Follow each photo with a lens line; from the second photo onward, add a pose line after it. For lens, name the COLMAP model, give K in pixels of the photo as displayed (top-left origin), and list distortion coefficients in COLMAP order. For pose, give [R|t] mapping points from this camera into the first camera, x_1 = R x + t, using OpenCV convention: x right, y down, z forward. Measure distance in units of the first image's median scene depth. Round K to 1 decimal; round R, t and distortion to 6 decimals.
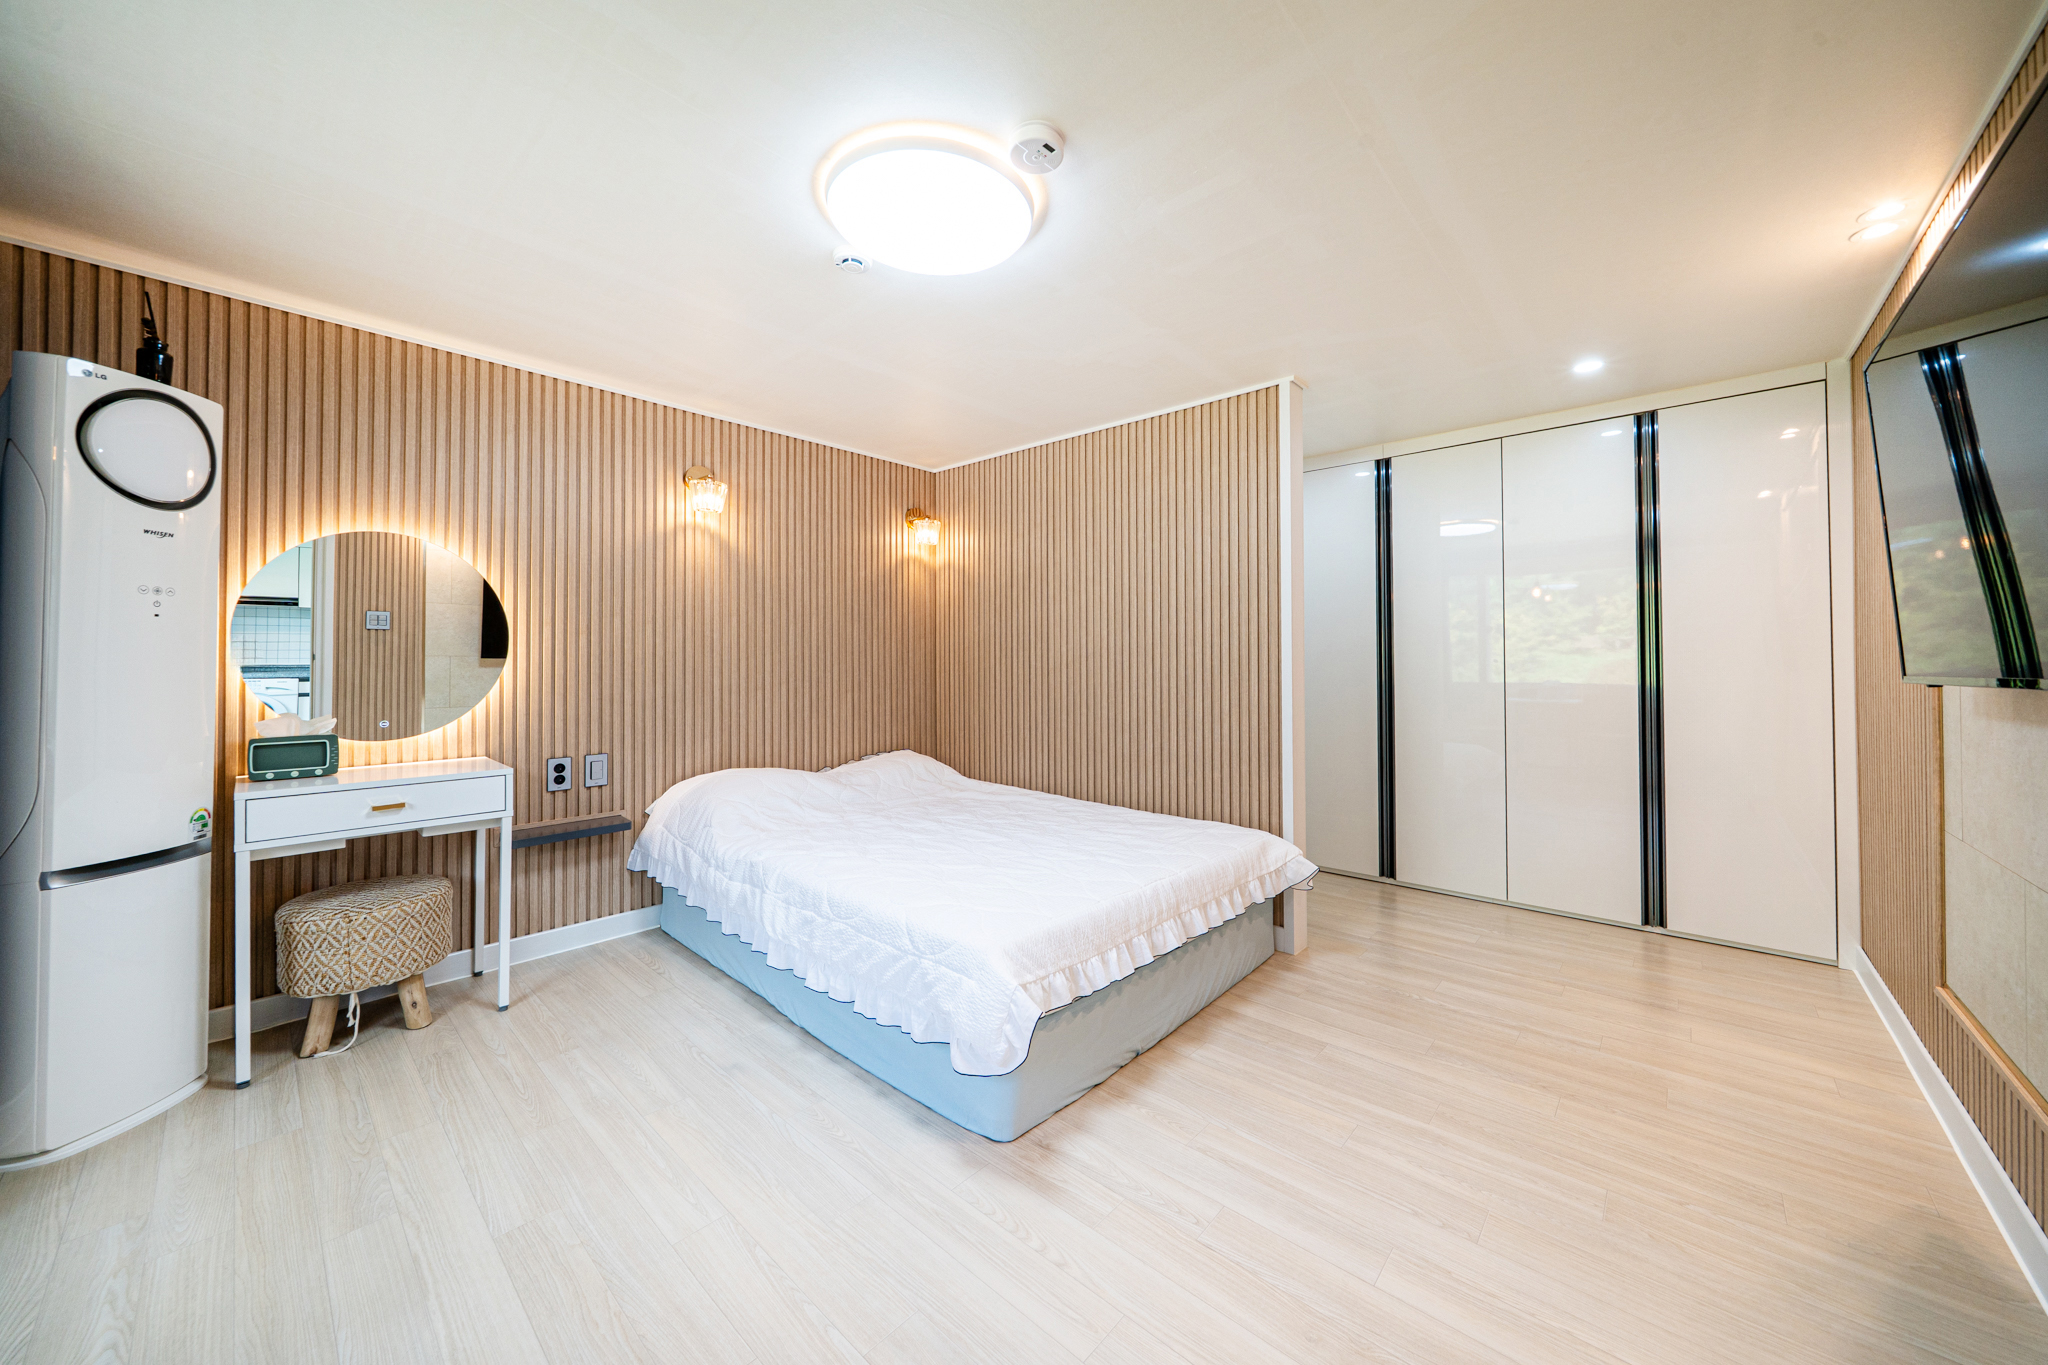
lens RADIAL K [[729.1, 0, 1024.1], [0, 729.1, 649.6], [0, 0, 1]] dist [-0.000130, -0.000058]
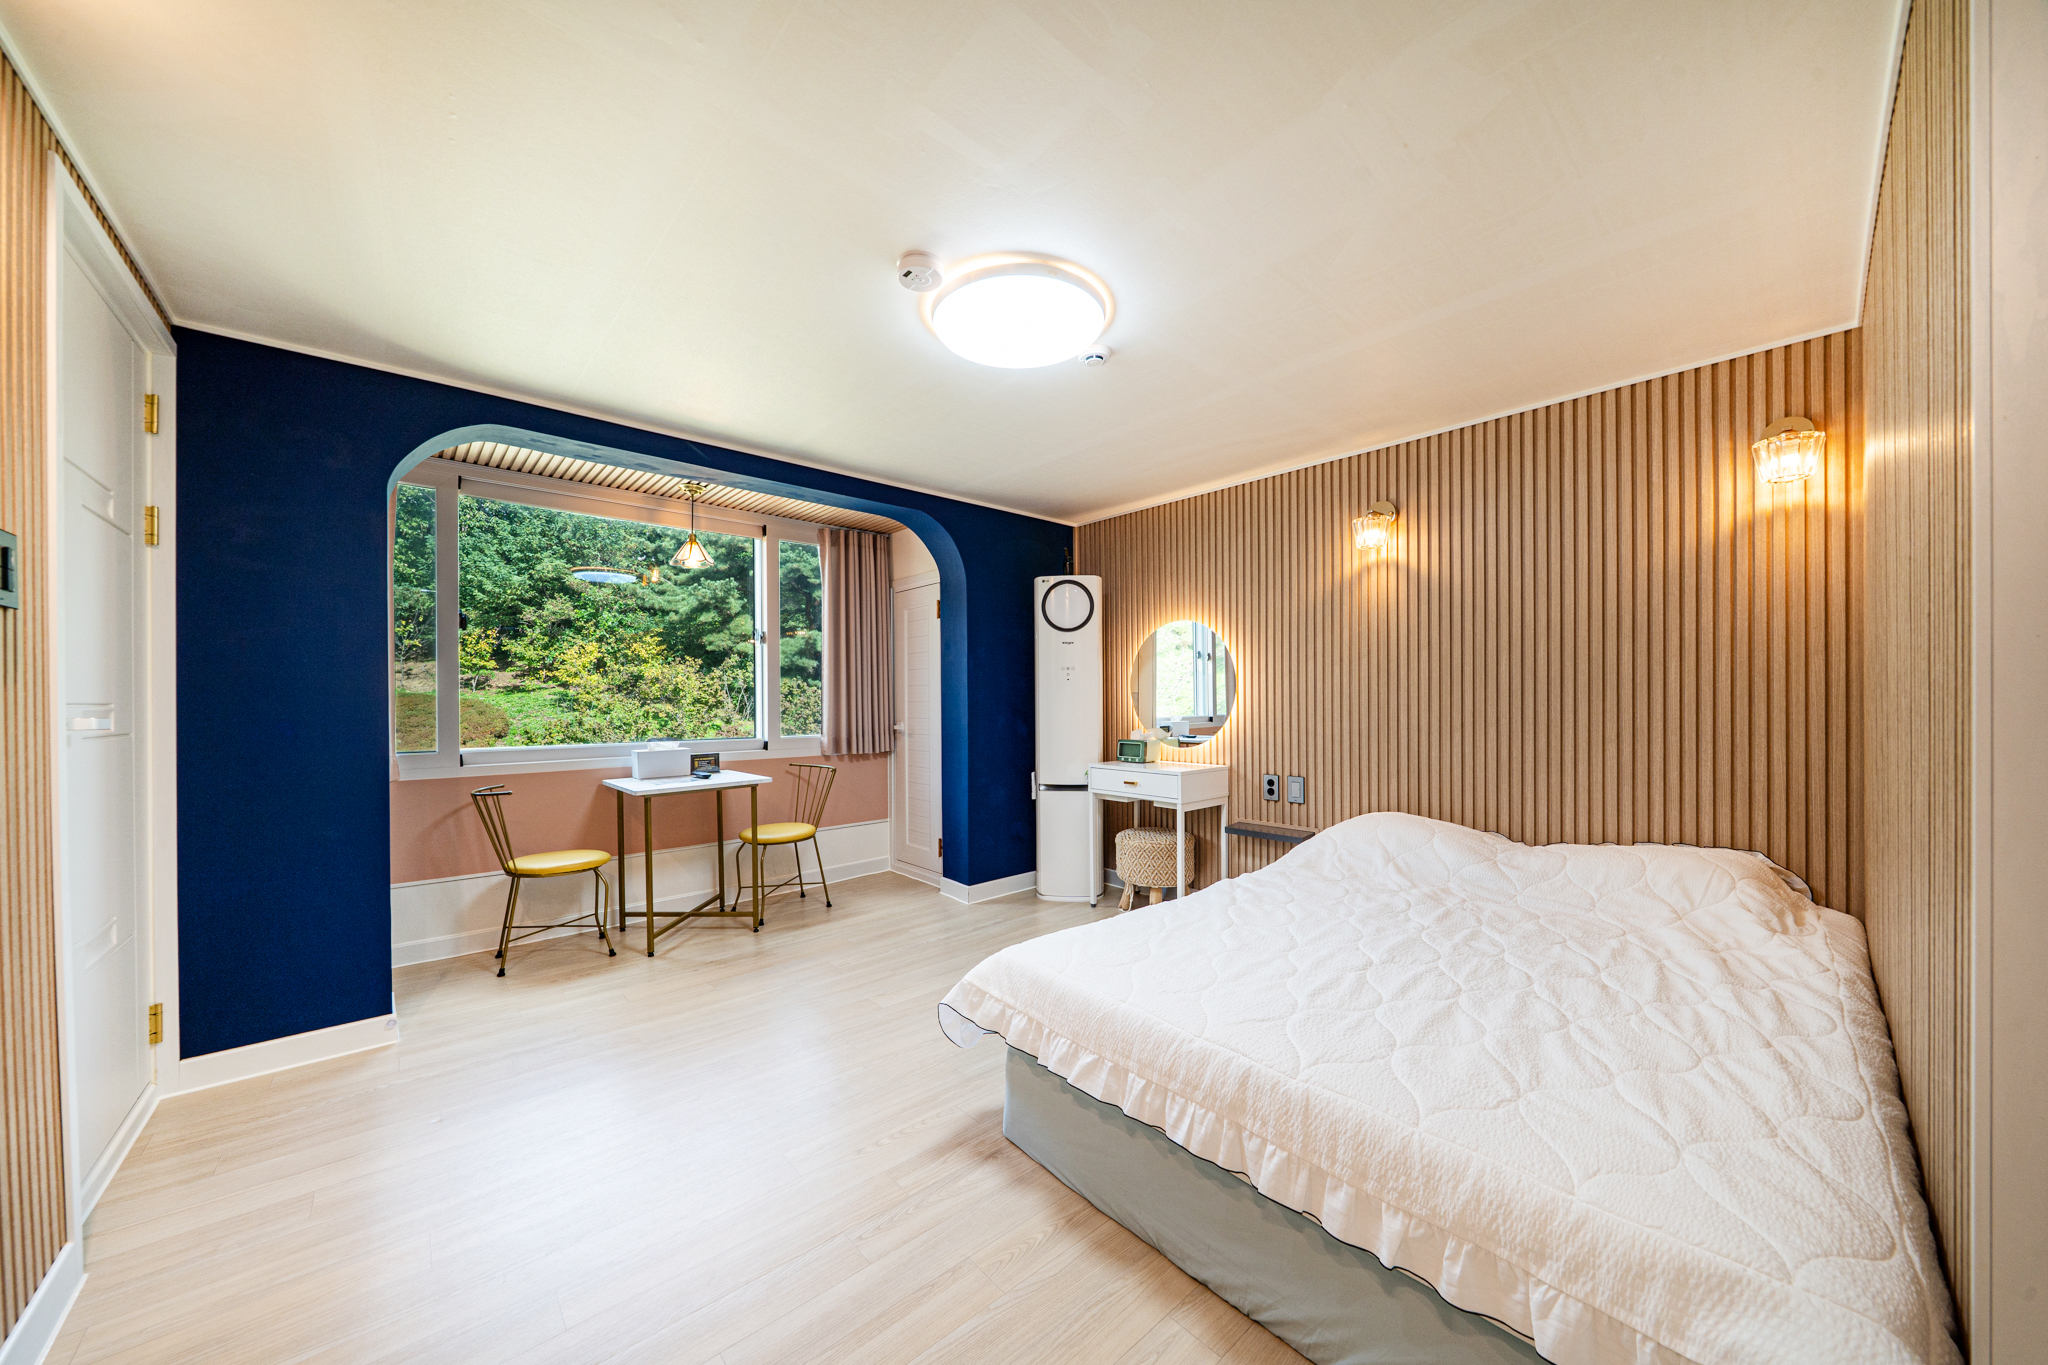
lens RADIAL K [[701.2, 0, 1027.5], [0, 701.2, 703.1], [0, 0, 1]] dist [-0.000606, -0.000050]
pose [[-0.105885, 0.003132, -0.994373, 0.675324], [0.019311, 0.999813, 0.001093, 0.014359], [0.994191, -0.019087, -0.105926, 0.760970]]
